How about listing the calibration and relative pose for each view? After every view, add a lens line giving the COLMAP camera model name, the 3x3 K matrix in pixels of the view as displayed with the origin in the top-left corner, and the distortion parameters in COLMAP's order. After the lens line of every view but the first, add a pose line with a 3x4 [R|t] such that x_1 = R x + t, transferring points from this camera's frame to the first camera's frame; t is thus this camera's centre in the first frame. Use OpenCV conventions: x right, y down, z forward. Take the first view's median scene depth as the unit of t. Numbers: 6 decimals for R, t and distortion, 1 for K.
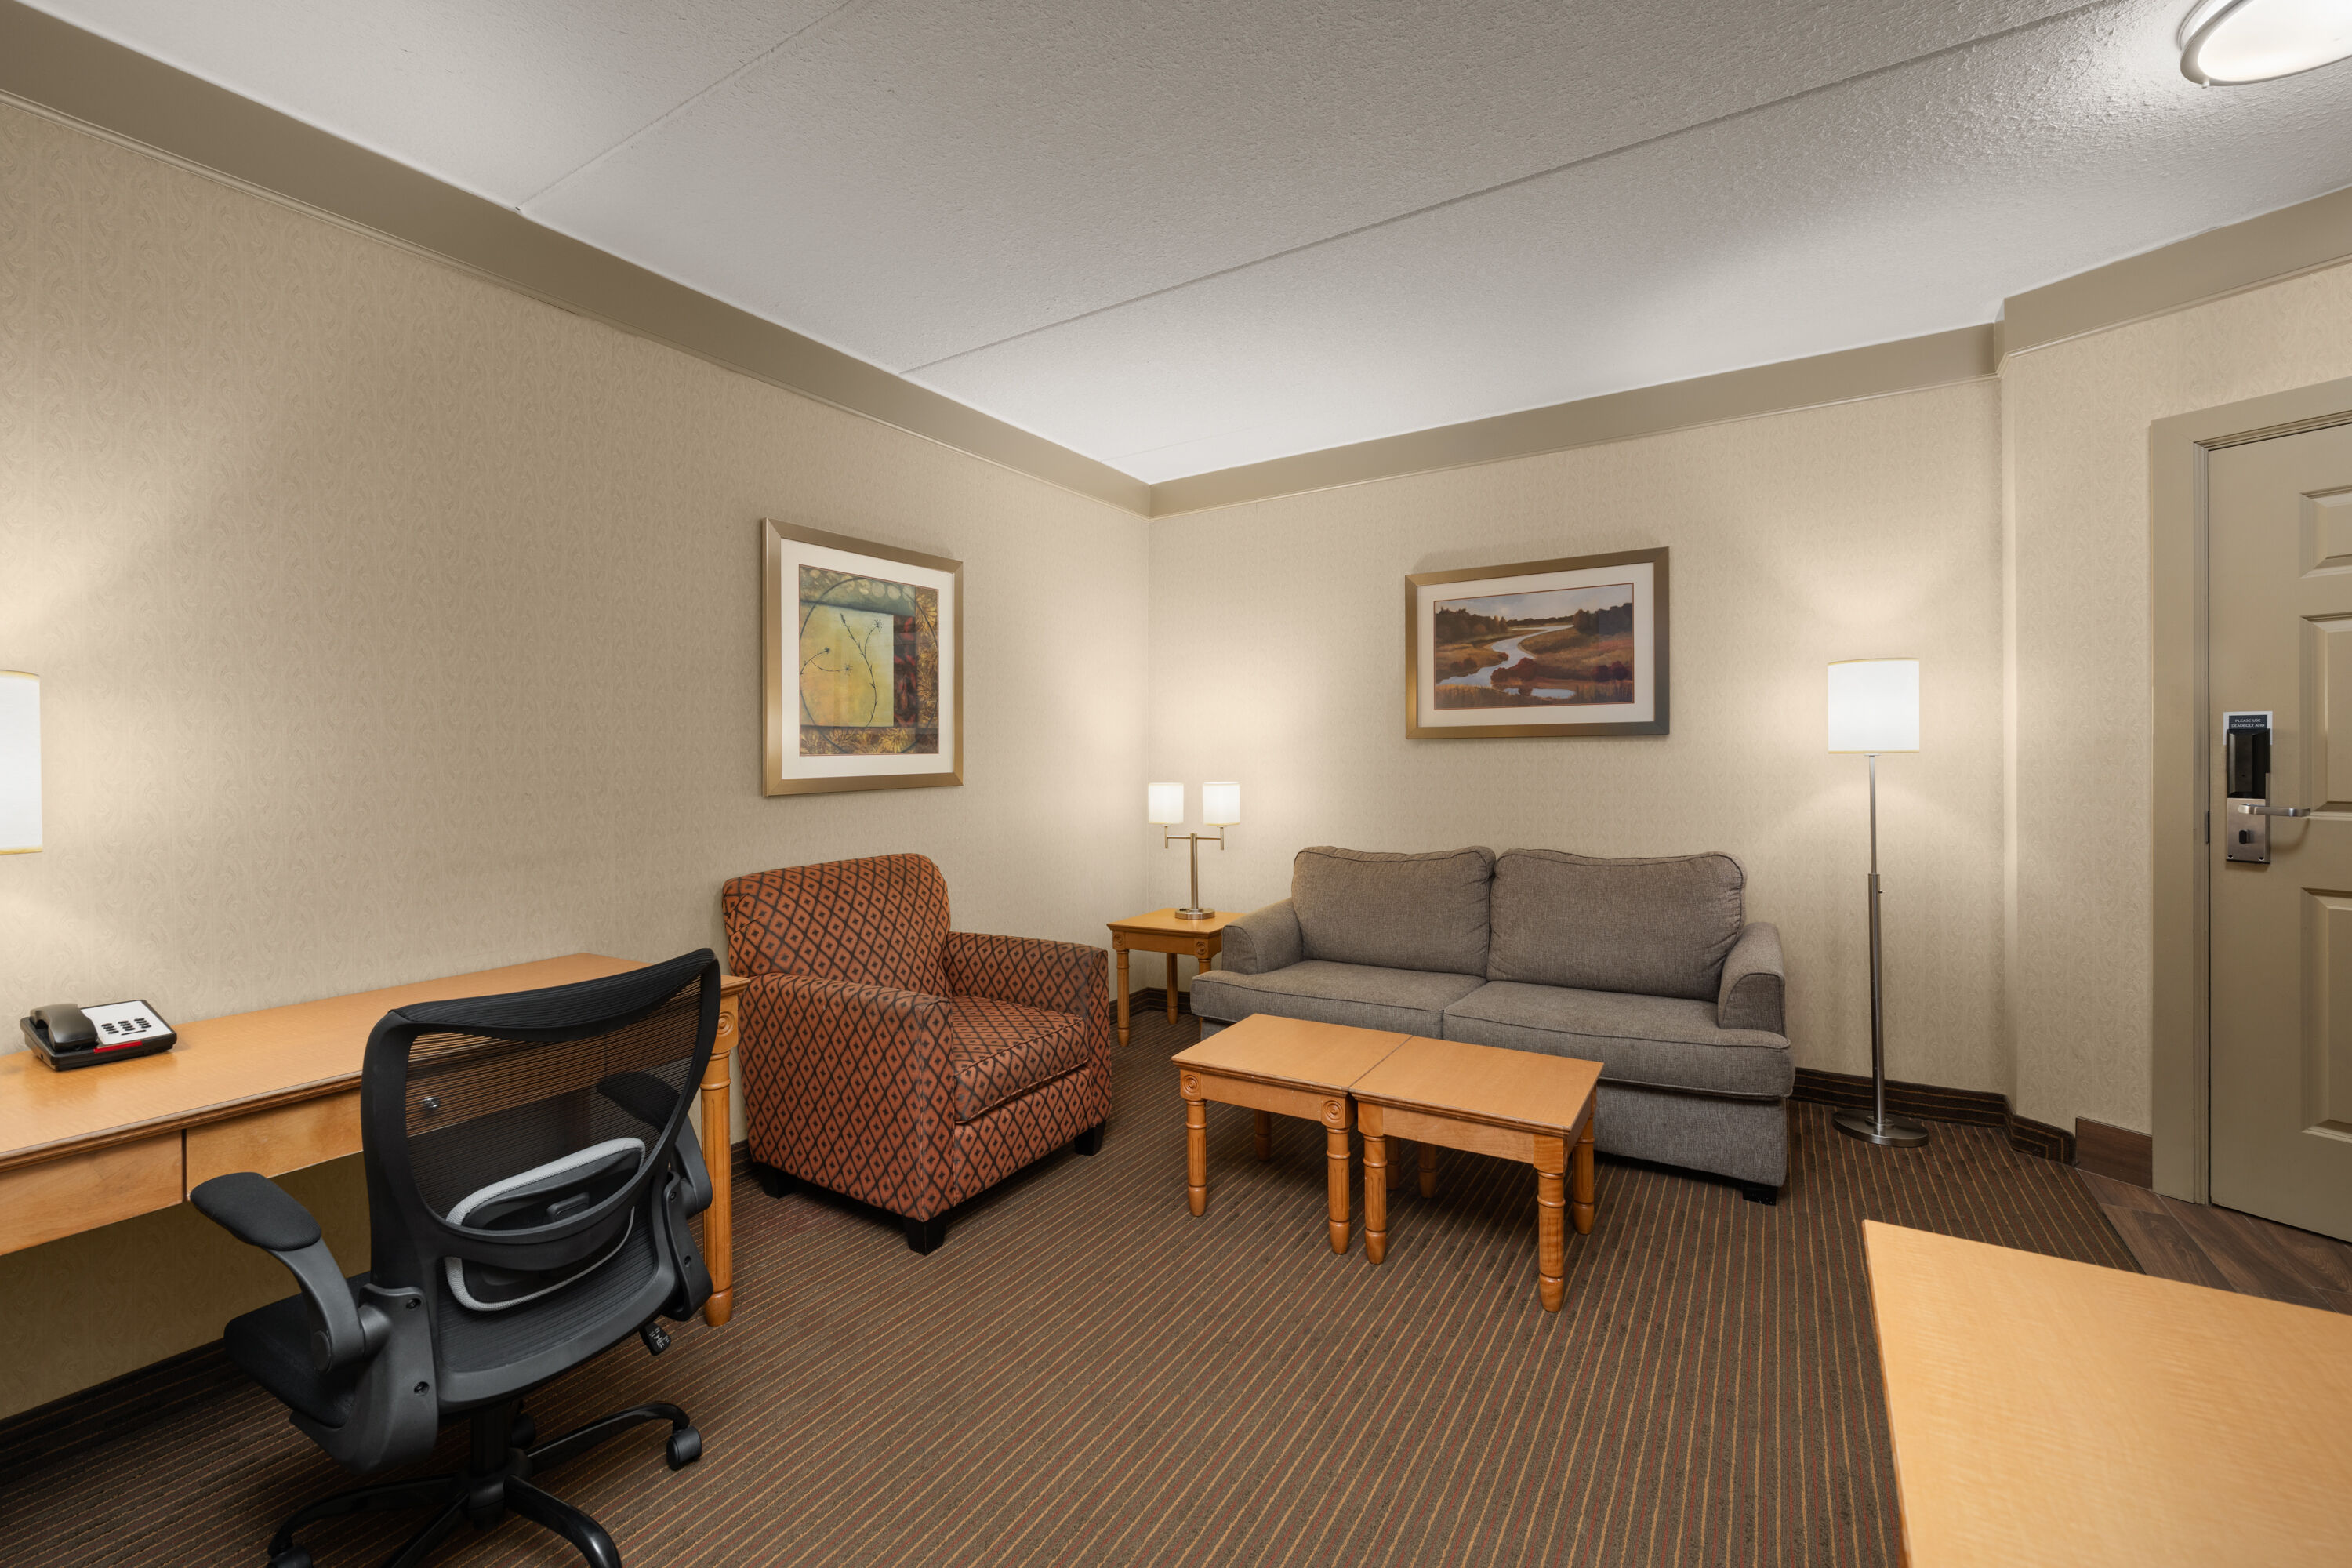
lens RADIAL K [[976.1, 0, 1182.4], [0, 976.1, 758.8], [0, 0, 1]] dist [0.002580, 0.000310]
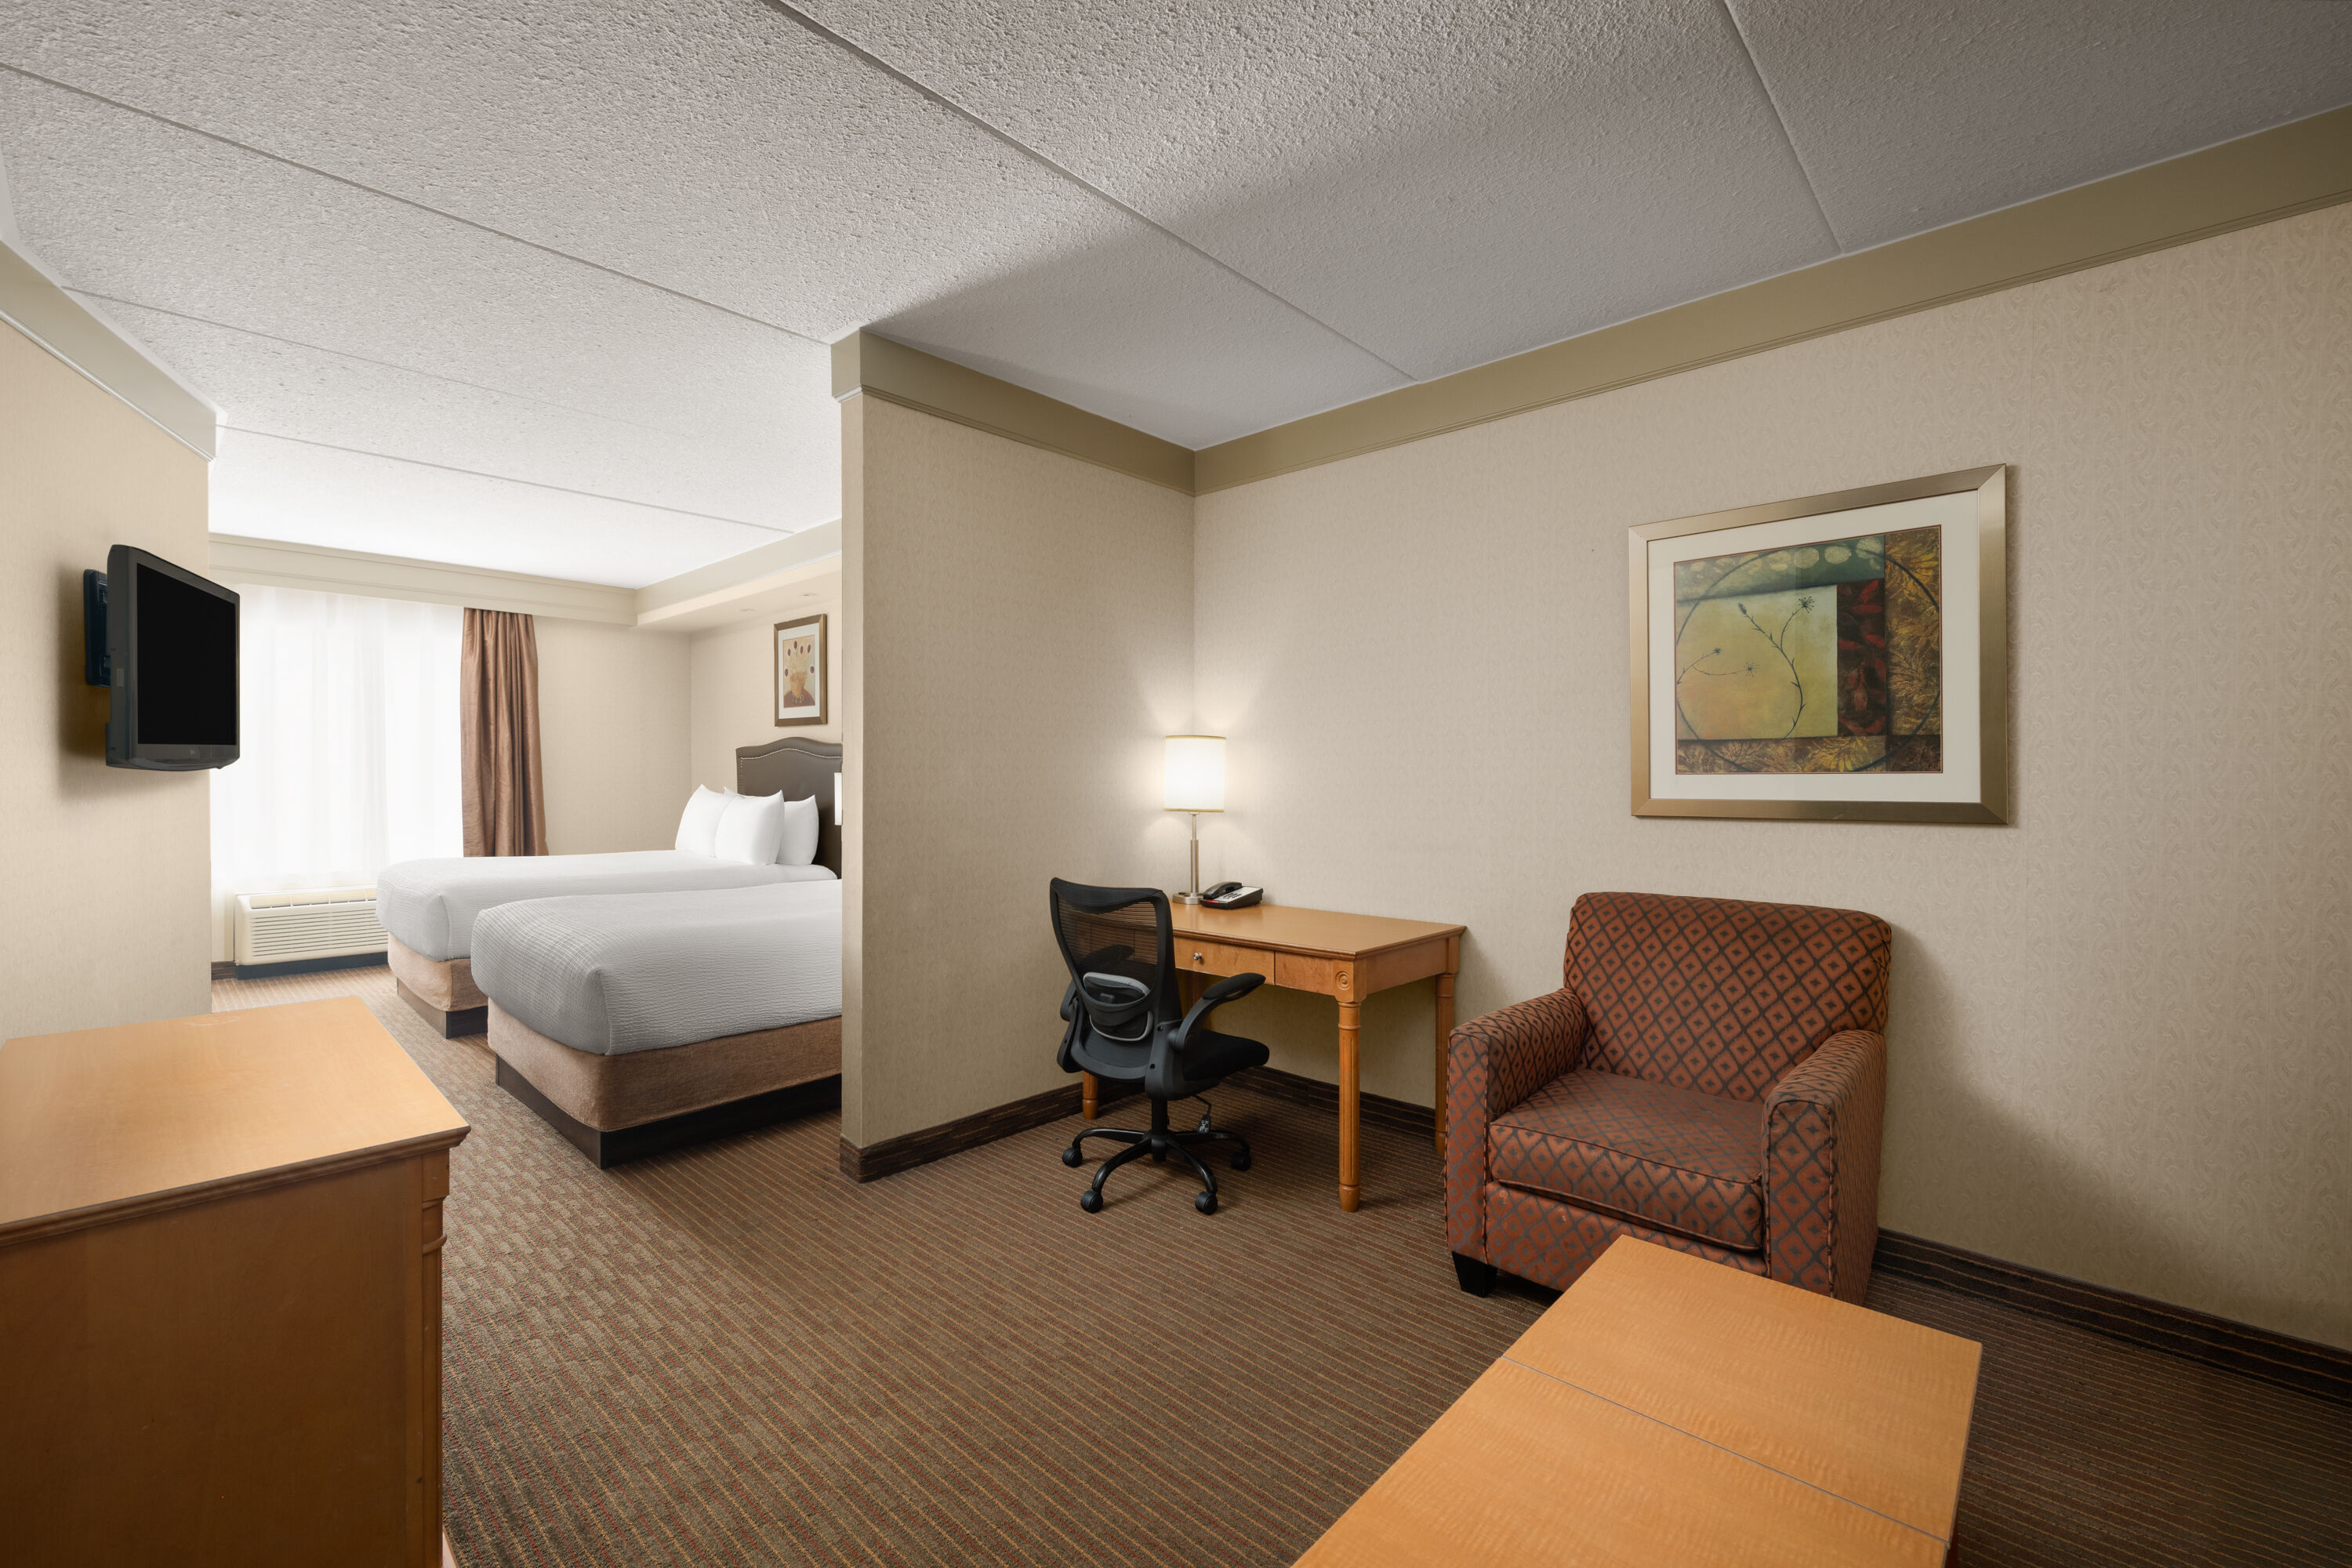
lens RADIAL K [[976.1, 0, 1168.3], [0, 976.1, 772.7], [0, 0, 1]] dist [0.002580, 0.000310]
pose [[-0.214543, 0.017087, -0.976565, 0.566724], [-0.001446, 0.999840, 0.017812, -0.018122], [0.976713, 0.005234, -0.214484, 0.696464]]
